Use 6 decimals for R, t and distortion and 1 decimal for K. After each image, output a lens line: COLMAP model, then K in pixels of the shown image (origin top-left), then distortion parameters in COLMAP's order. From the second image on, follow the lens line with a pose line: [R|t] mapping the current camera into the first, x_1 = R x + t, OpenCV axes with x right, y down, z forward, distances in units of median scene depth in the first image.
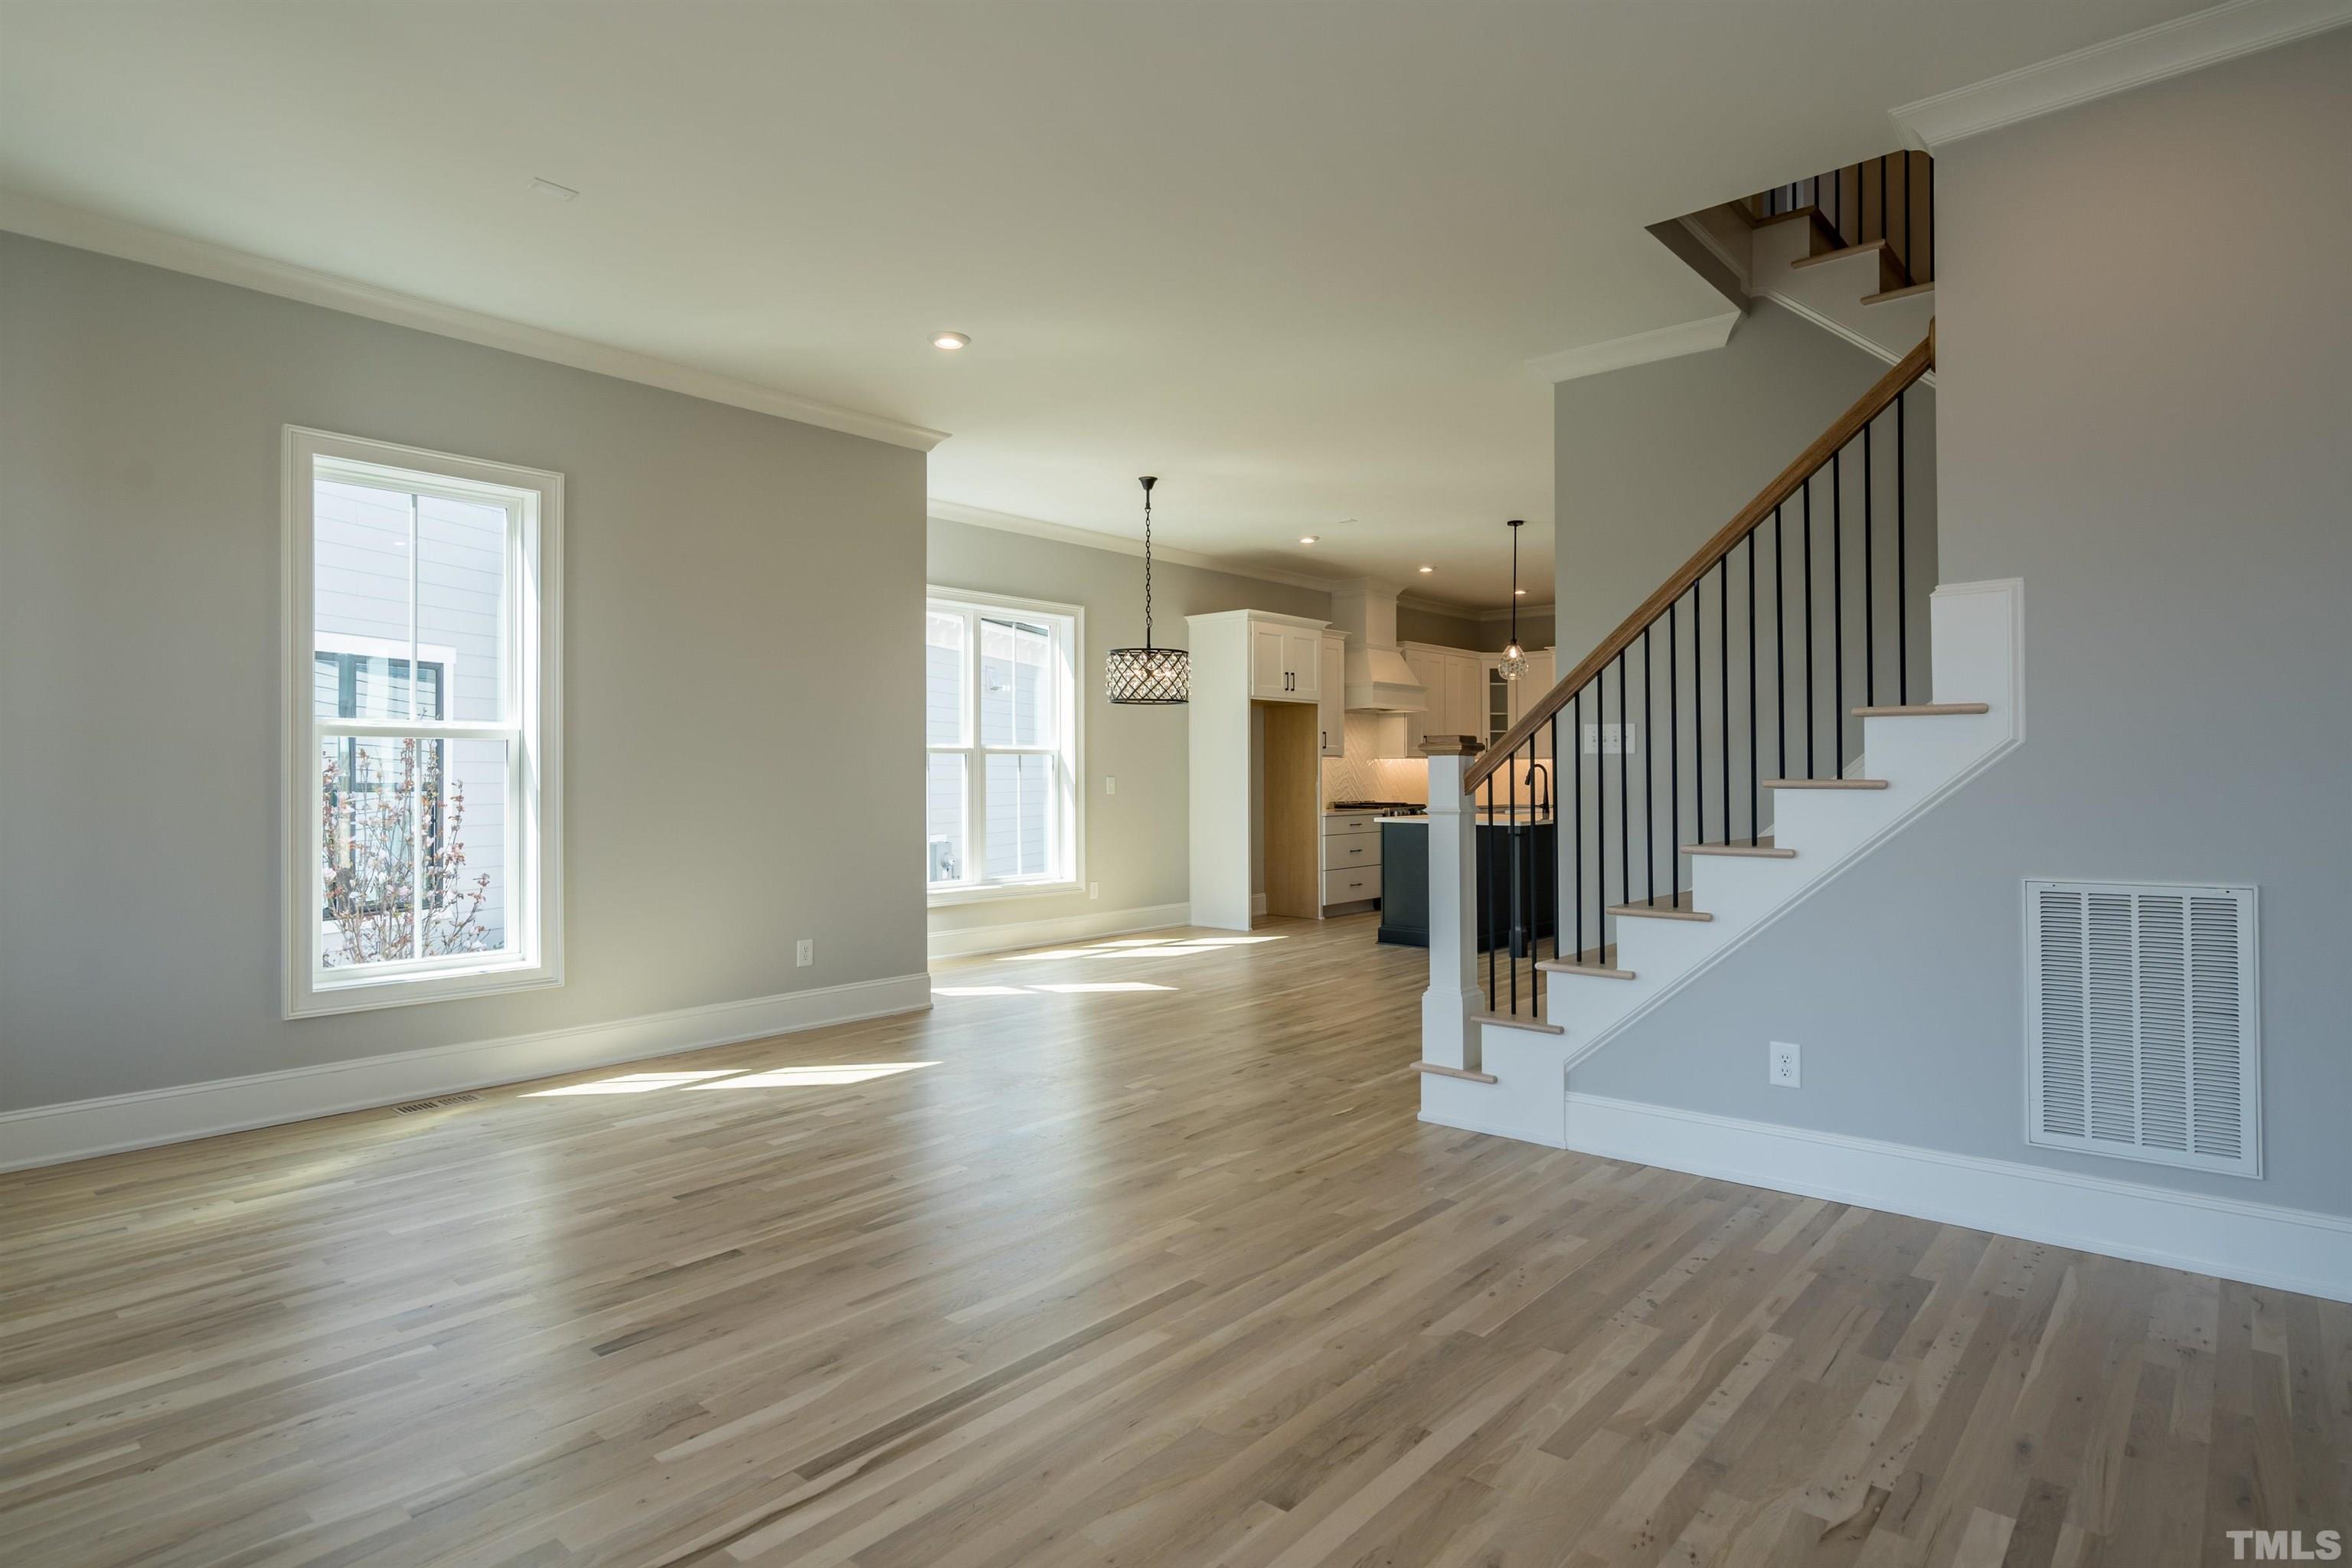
lens RADIAL K [[1253.0, 0, 1176.0], [0, 1253.0, 784.0], [0, 0, 1]] dist [-0.000572, -0.000031]
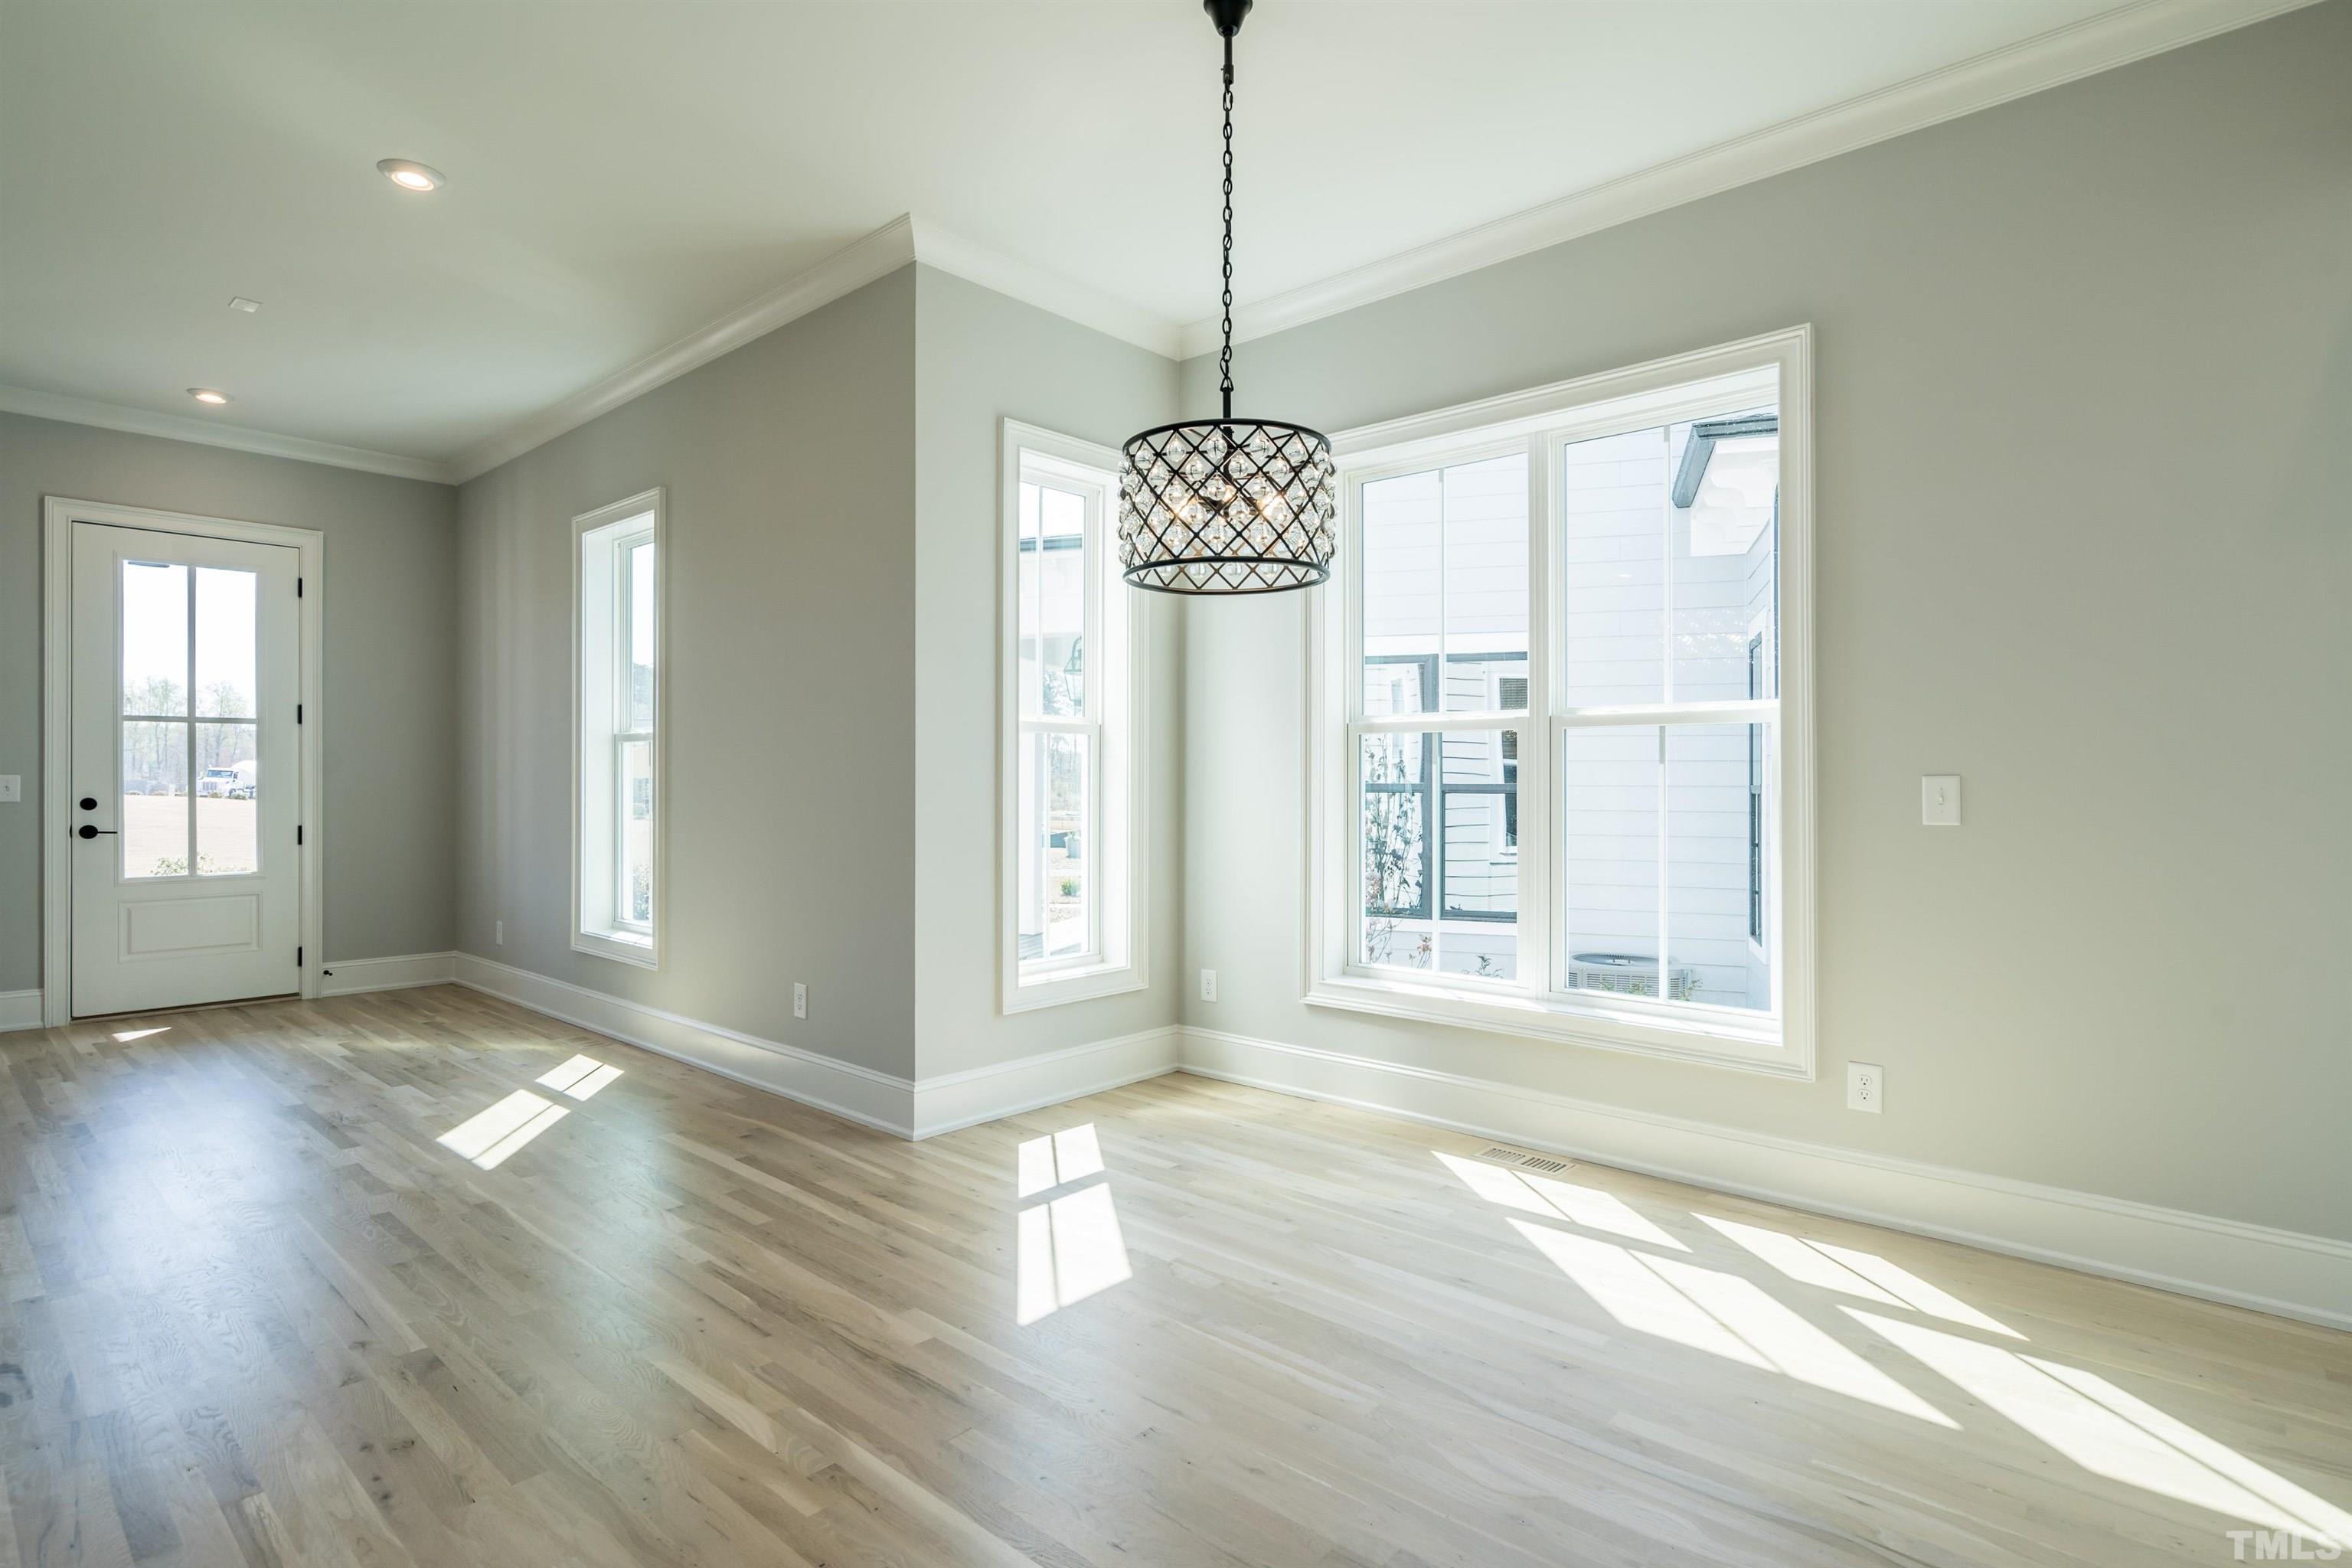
lens RADIAL K [[1253.0, 0, 1176.0], [0, 1253.0, 784.0], [0, 0, 1]] dist [-0.000572, -0.000031]
pose [[0.007261, 0.001306, -0.999973, 0.357302], [-0.019263, 0.999814, 0.001166, -0.000339], [0.999788, 0.019254, 0.007284, 0.955924]]
